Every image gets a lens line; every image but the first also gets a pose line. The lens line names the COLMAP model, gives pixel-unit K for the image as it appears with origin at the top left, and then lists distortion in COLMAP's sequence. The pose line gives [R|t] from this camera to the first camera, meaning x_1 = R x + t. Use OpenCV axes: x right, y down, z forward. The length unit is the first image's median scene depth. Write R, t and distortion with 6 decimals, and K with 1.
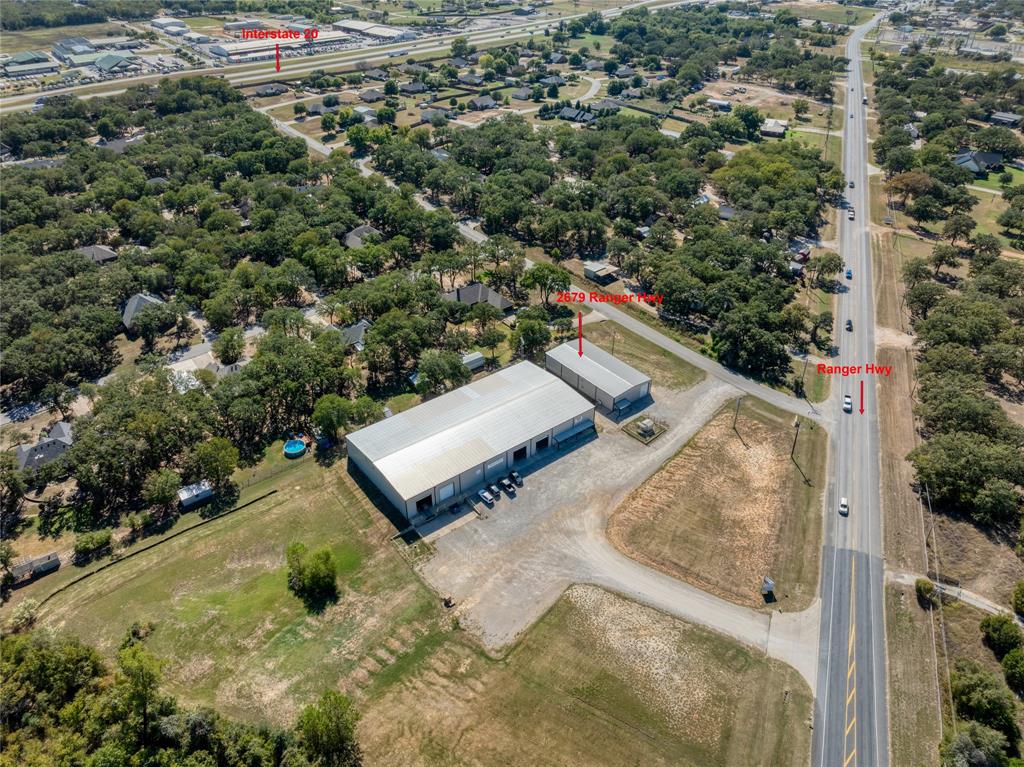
lens RADIAL K [[718.8, 0, 517.6], [0, 718.8, 383.4], [0, 0, 1]] dist [-0.028291, 0.006983]
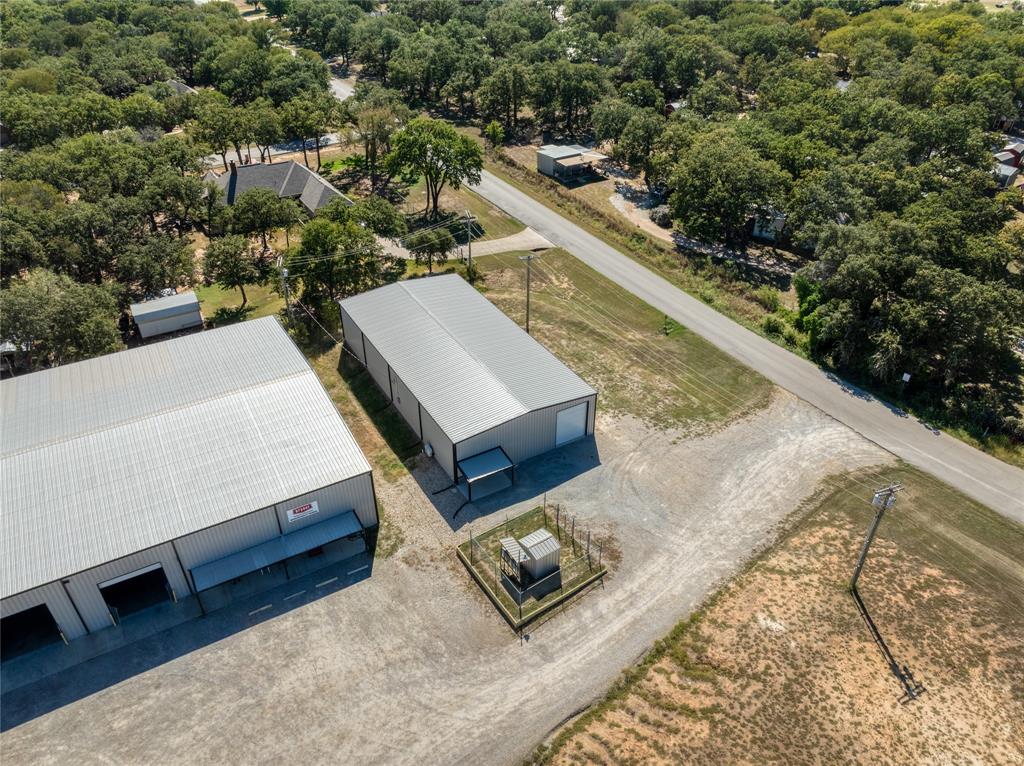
lens RADIAL K [[733.5, 0, 515.5], [0, 733.5, 365.9], [0, 0, 1]] dist [-0.014951, 0.002589]
pose [[0.990789, 0.071259, -0.115148, 0.181808], [-0.074235, 0.997003, -0.021758, -0.007792], [0.113252, 0.030106, 0.993110, 0.641862]]
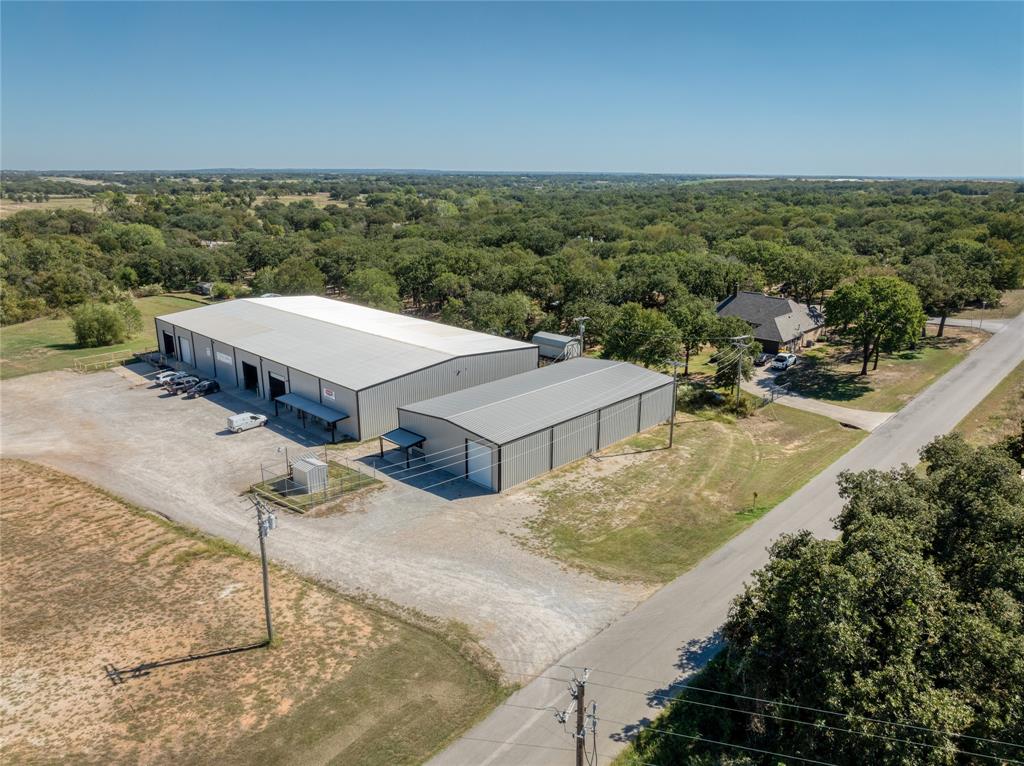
lens RADIAL K [[718.8, 0, 517.6], [0, 718.8, 382.9], [0, 0, 1]] dist [-0.028291, 0.006983]
pose [[0.132458, 0.275489, -0.952135, 0.463926], [-0.557674, 0.814848, 0.158184, -0.079304], [0.819423, 0.510028, 0.261566, 0.881824]]
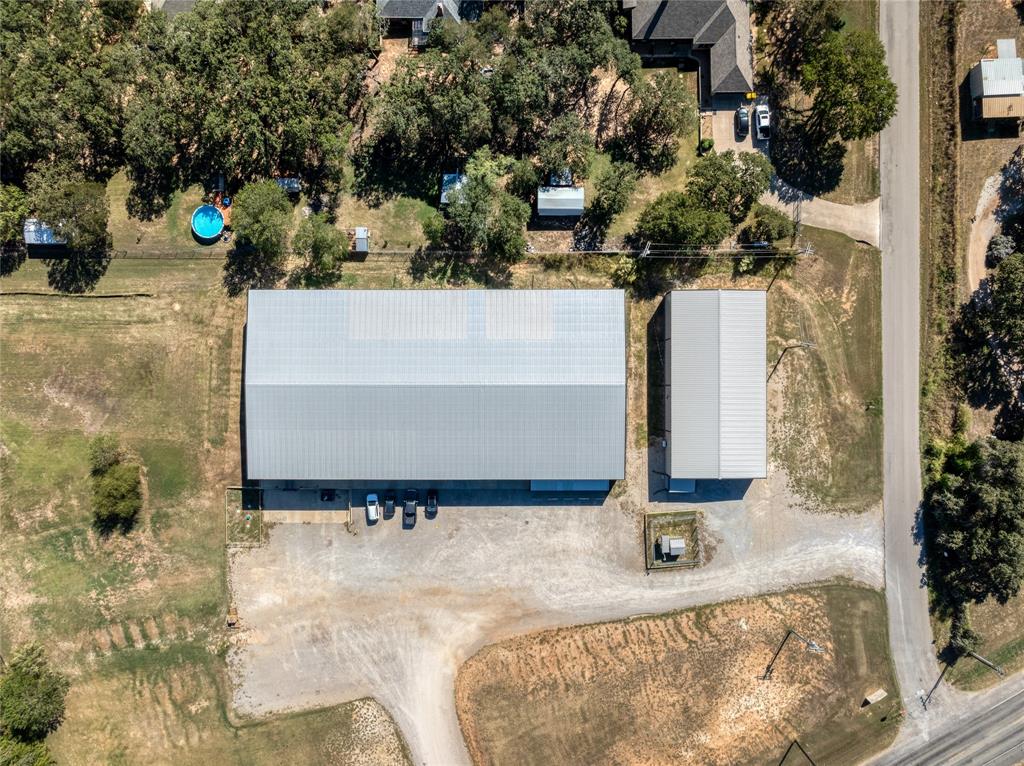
lens RADIAL K [[718.8, 0, 517.6], [0, 718.8, 382.9], [0, 0, 1]] dist [-0.028291, 0.006983]
pose [[0.785365, 0.618936, -0.010926, -0.001332], [-0.343621, 0.450564, 0.823964, -0.410978], [0.514904, -0.643358, 0.566537, 0.618255]]
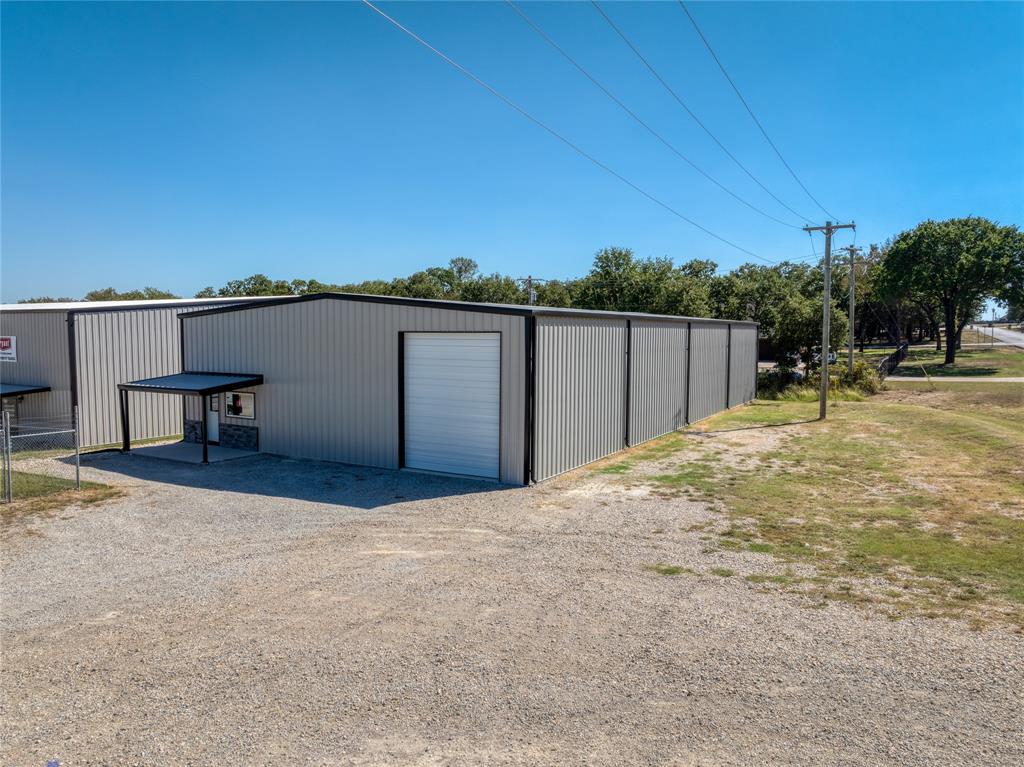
lens RADIAL K [[718.8, 0, 517.6], [0, 718.8, 383.4], [0, 0, 1]] dist [-0.028291, 0.006983]
pose [[0.373947, 0.067699, -0.924976, 0.265161], [-0.525294, 0.837402, -0.151075, 0.016719], [0.764349, 0.542379, 0.348706, 0.940217]]
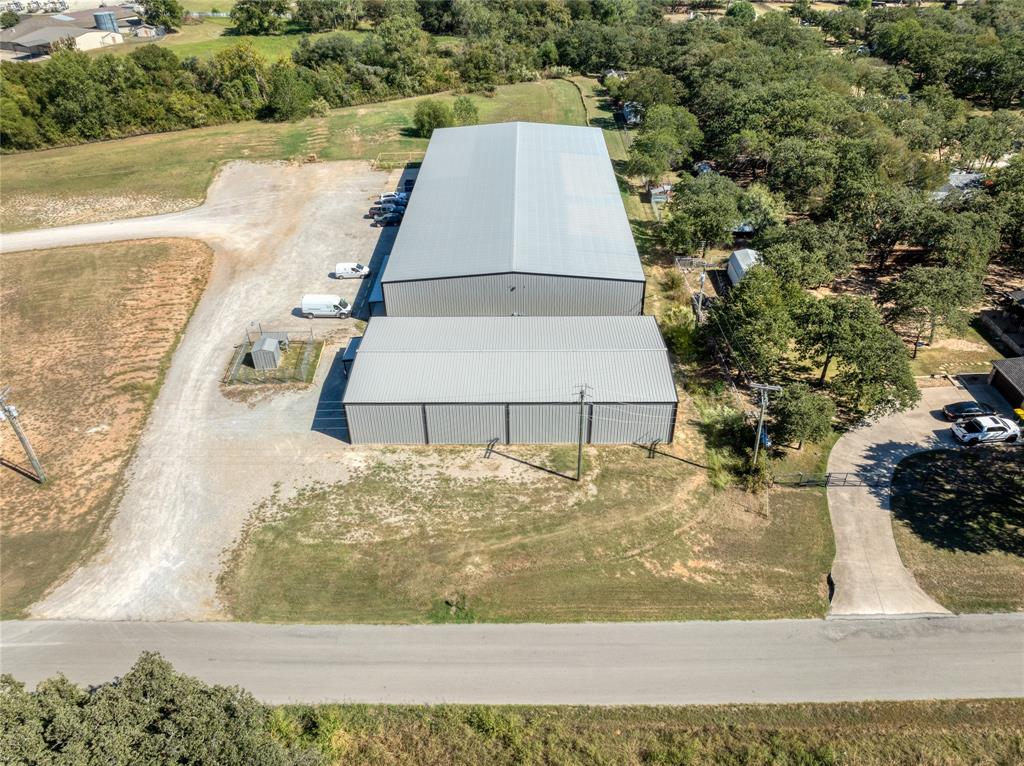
lens RADIAL K [[737.1, 0, 517.8], [0, 737.1, 379.7], [0, 0, 1]] dist [-0.029854, 0.008830]
pose [[-0.625407, 0.446238, -0.640107, 0.326989], [-0.433666, 0.483200, 0.760560, -0.274341], [0.648691, 0.753253, -0.108678, 1.041580]]
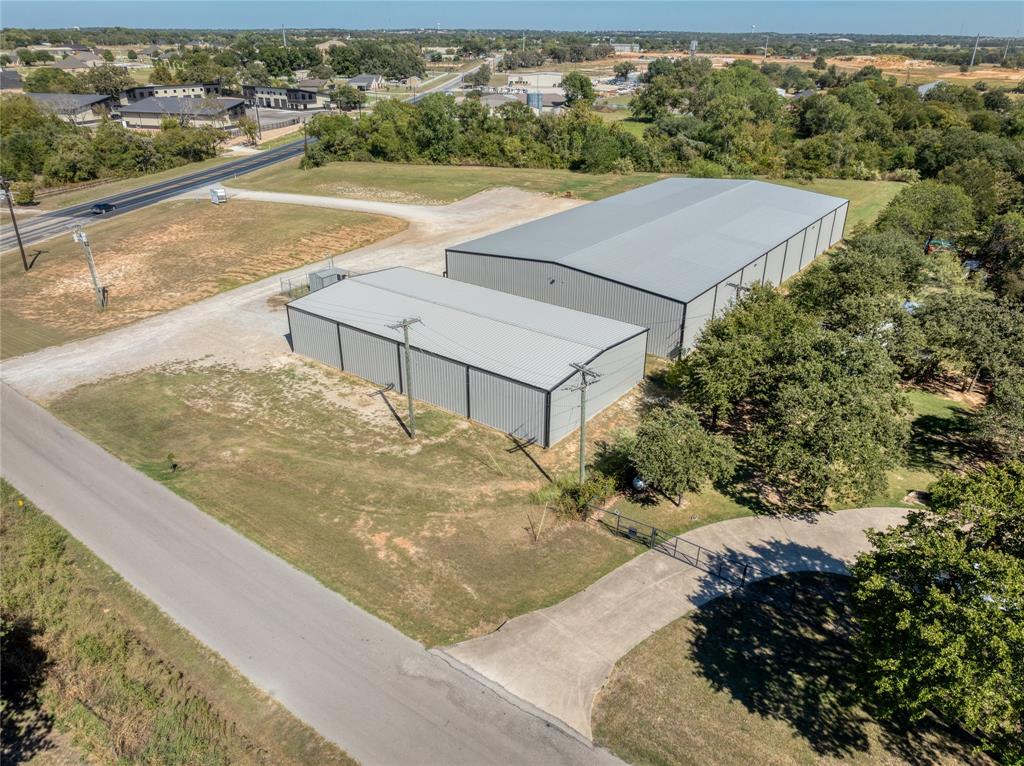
lens RADIAL K [[718.8, 0, 517.6], [0, 718.8, 382.9], [0, 0, 1]] dist [-0.028291, 0.006983]
pose [[-0.964785, 0.103371, -0.241876, 0.162755], [-0.158297, 0.506220, 0.847752, -0.269302], [0.210076, 0.856187, -0.472030, 1.166266]]
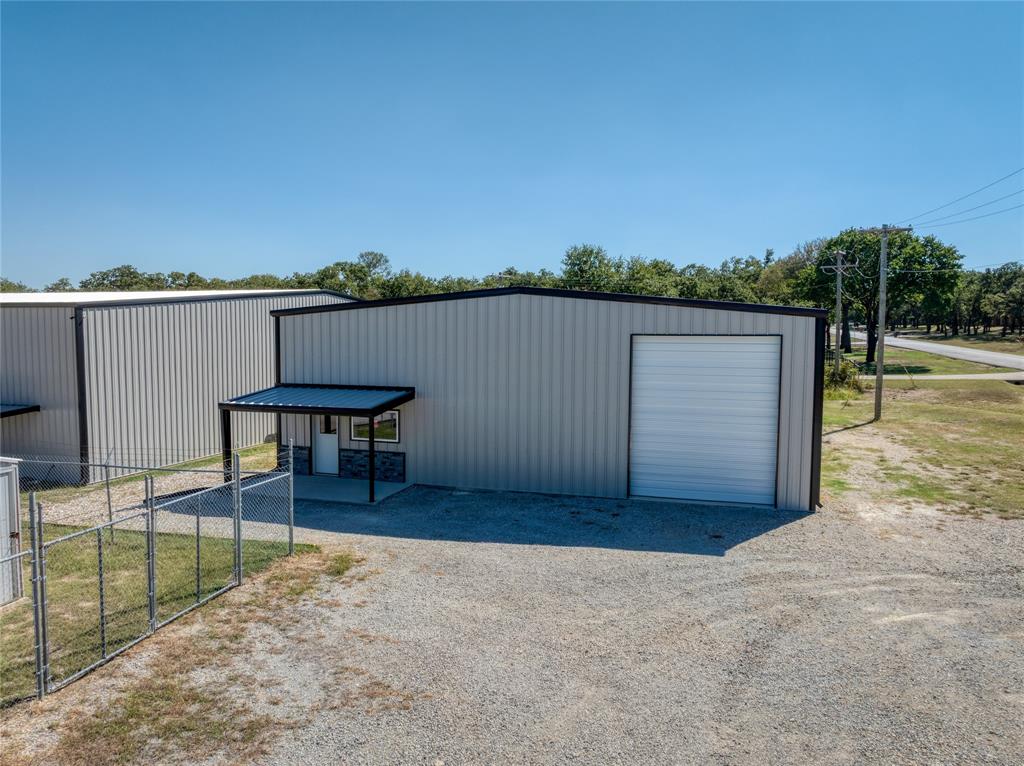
lens RADIAL K [[718.8, 0, 517.6], [0, 718.8, 382.9], [0, 0, 1]] dist [-0.028291, 0.006983]
pose [[0.579044, 0.061452, -0.812977, 0.226298], [-0.463484, 0.845164, -0.266233, 0.037811], [0.670739, 0.530962, 0.517869, 0.908771]]
